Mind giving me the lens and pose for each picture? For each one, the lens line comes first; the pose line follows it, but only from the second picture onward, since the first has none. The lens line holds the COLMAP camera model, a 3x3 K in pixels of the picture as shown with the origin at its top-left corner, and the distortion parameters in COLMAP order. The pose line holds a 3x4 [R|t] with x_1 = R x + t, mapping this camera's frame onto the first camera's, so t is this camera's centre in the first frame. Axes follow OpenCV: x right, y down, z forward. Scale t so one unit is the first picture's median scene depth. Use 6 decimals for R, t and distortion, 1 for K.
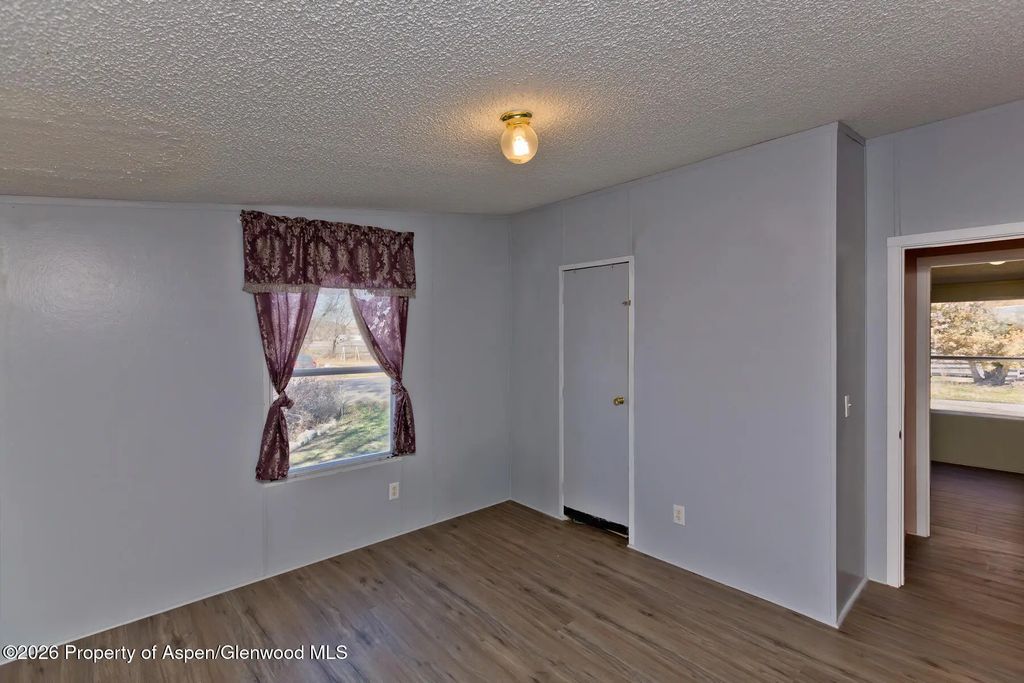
lens RADIAL K [[470.1, 0, 512.9], [0, 470.1, 338.5], [0, 0, 1]] dist [0.007126, -0.001509]
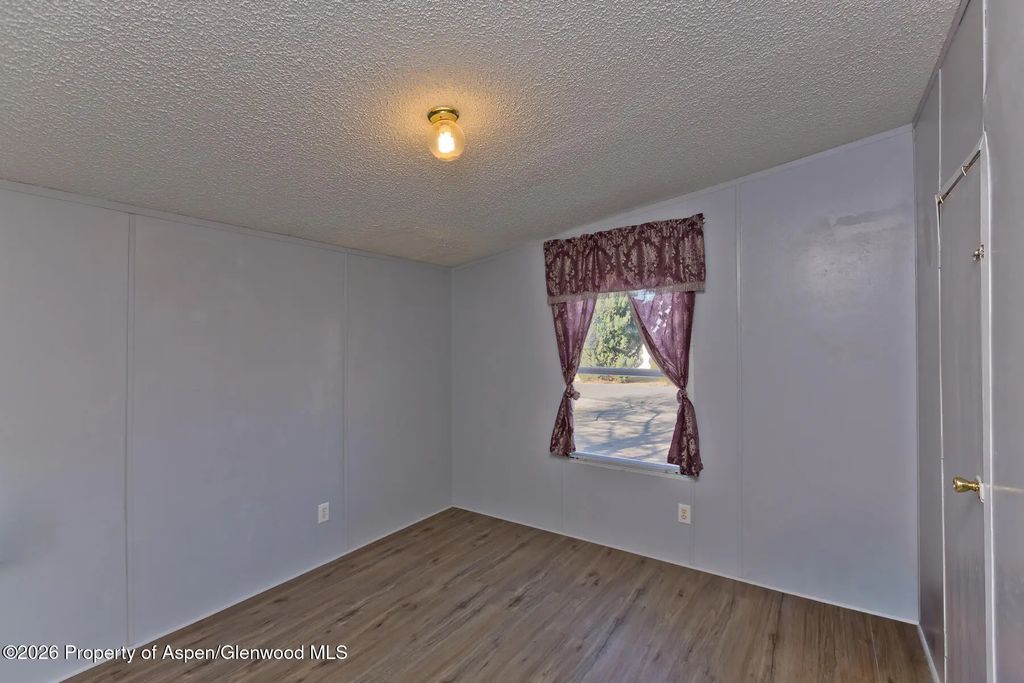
lens RADIAL K [[470.1, 0, 511.9], [0, 470.1, 340.7], [0, 0, 1]] dist [0.007126, -0.001509]
pose [[0.229063, 0.003603, -0.973405, 0.607012], [-0.005800, 0.999980, 0.002337, -0.000082], [0.973394, 0.005111, 0.229079, 0.555134]]
